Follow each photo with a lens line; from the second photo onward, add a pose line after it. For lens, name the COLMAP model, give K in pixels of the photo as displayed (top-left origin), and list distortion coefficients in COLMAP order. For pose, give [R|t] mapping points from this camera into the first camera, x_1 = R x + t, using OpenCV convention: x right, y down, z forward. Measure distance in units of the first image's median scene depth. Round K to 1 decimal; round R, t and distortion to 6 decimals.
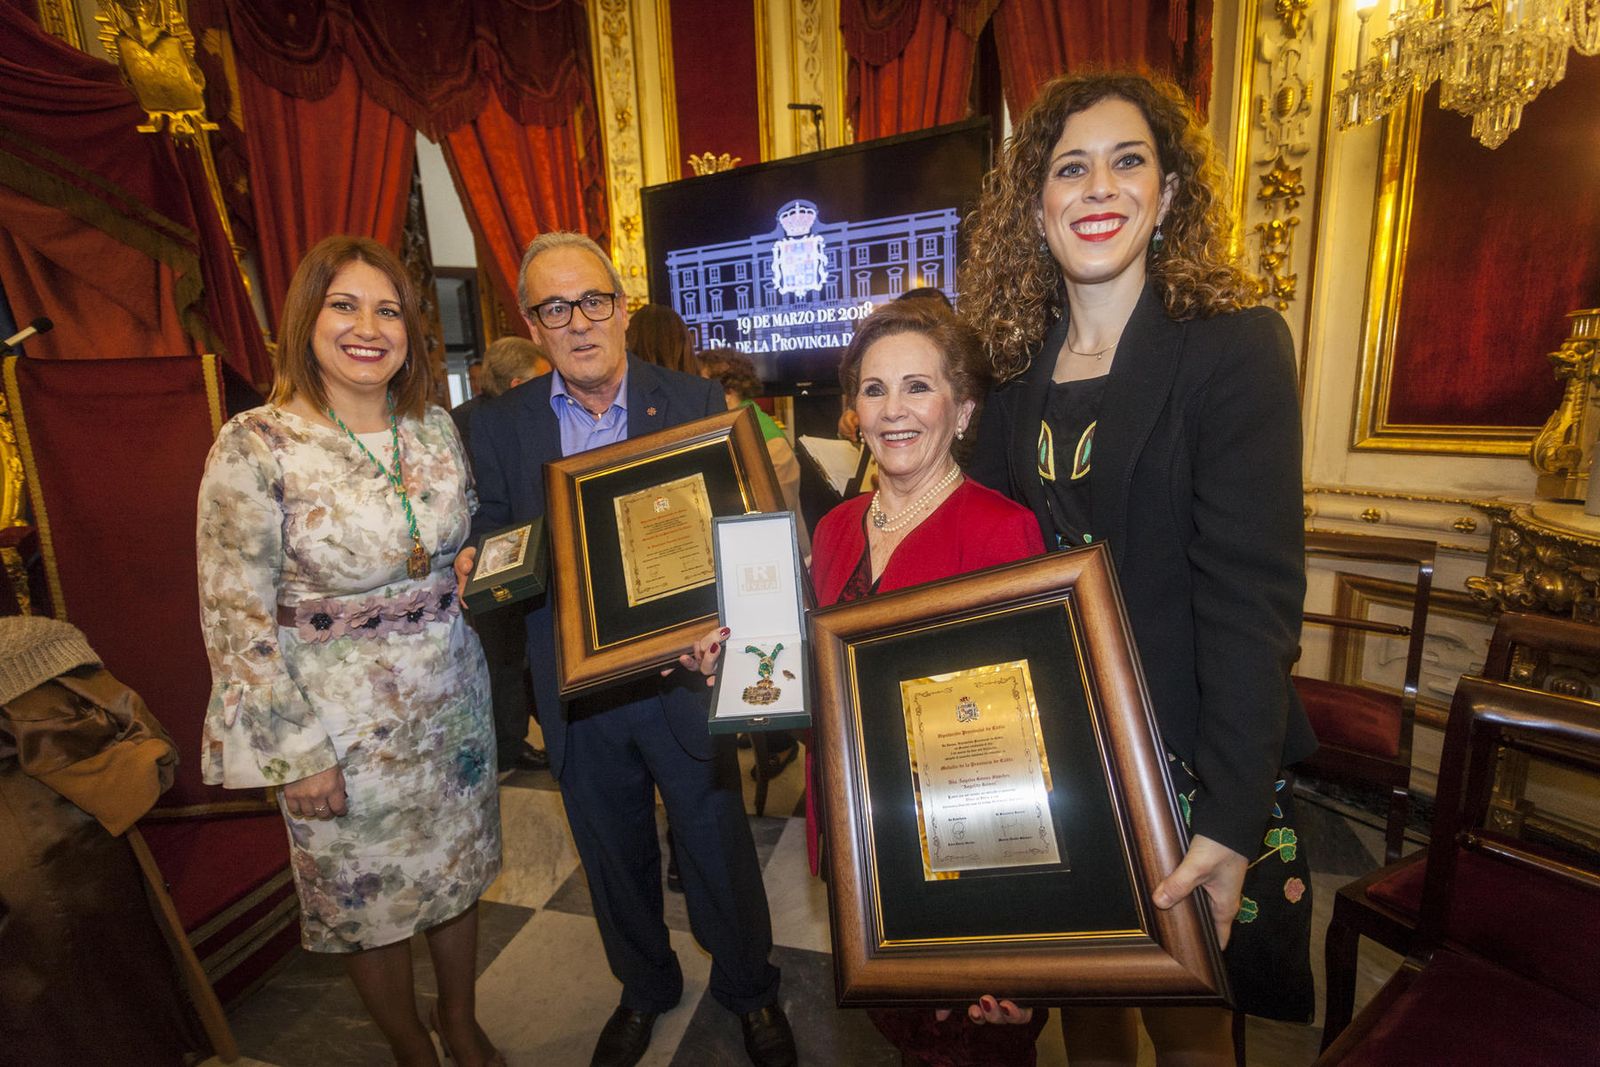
lens RADIAL K [[732.7, 0, 776.5], [0, 732.7, 539.8], [0, 0, 1]] dist [-0.002411, -0.000498]
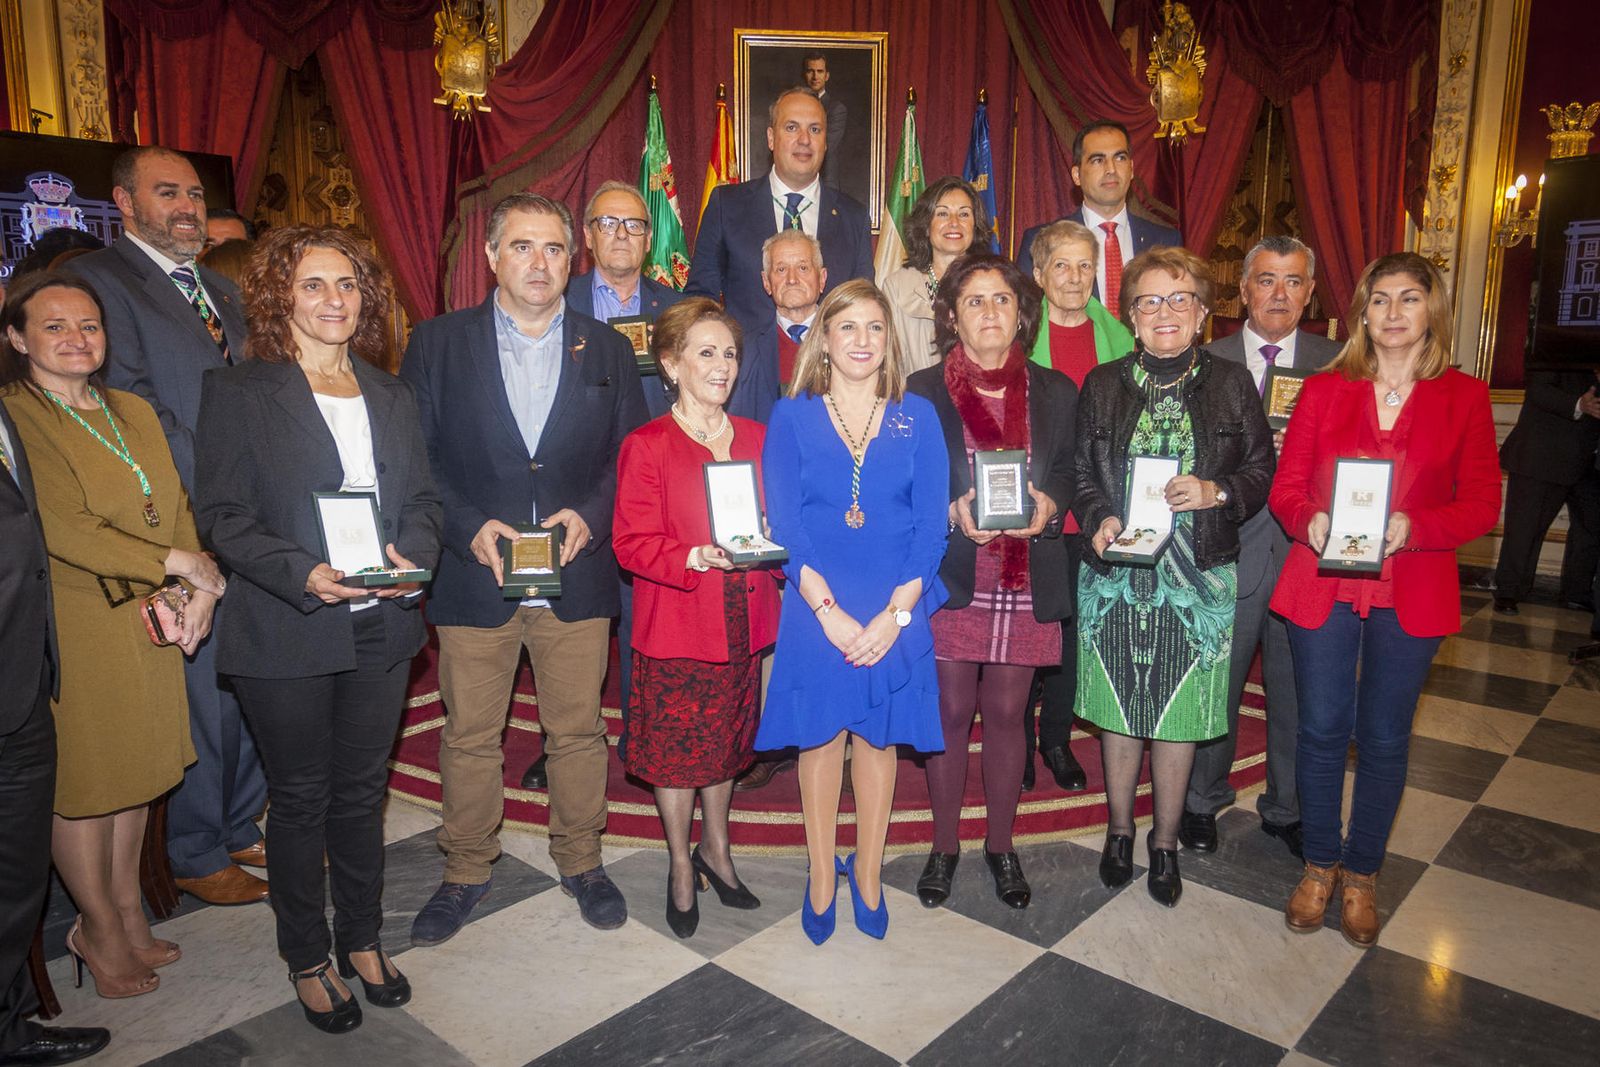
lens RADIAL K [[1082.7, 0, 795.4], [0, 1082.7, 527.2], [0, 0, 1]] dist [0.002083, 0.000130]
pose [[0.901852, 0.127980, -0.412654, -0.361945], [-0.139971, 0.990155, 0.001181, 0.141410], [0.408743, 0.056695, 0.910887, -0.636973]]
